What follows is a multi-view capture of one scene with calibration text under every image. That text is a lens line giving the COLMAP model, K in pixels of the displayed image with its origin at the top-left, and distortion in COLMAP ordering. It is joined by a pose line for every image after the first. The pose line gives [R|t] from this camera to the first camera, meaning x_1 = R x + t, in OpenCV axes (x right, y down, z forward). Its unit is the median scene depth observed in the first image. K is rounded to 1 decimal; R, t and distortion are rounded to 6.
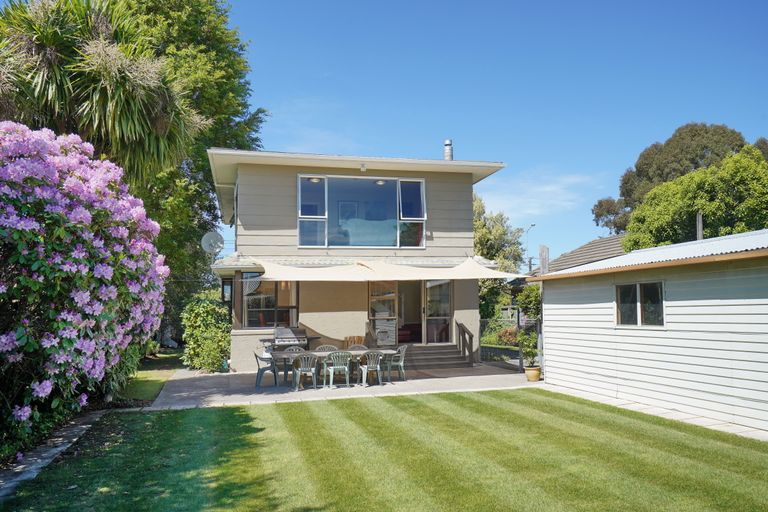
lens RADIAL K [[575.8, 0, 383.3], [0, 575.8, 257.8], [0, 0, 1]] dist [0.011102, -0.008282]
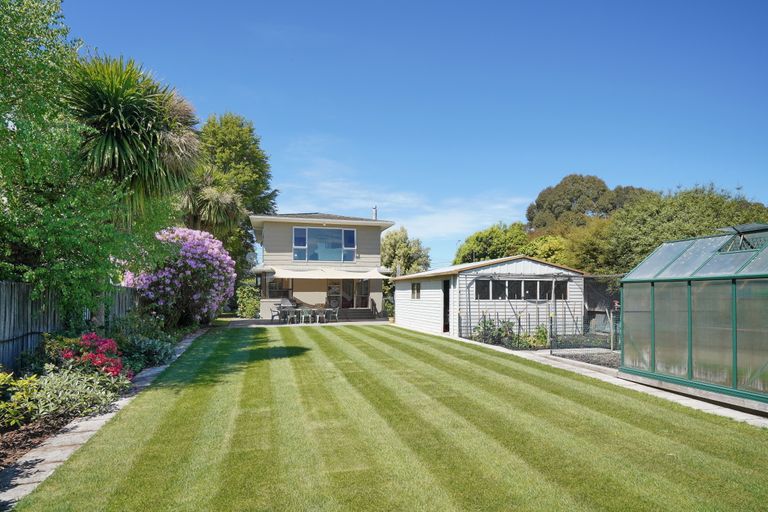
lens RADIAL K [[423.3, 0, 404.6], [0, 423.3, 286.6], [0, 0, 1]] dist [-0.009844, -0.000338]
pose [[0.997805, 0.021637, 0.062594, 0.164213], [-0.026211, 0.996973, 0.073196, -0.048573], [-0.060821, -0.074676, 0.995351, -0.569305]]
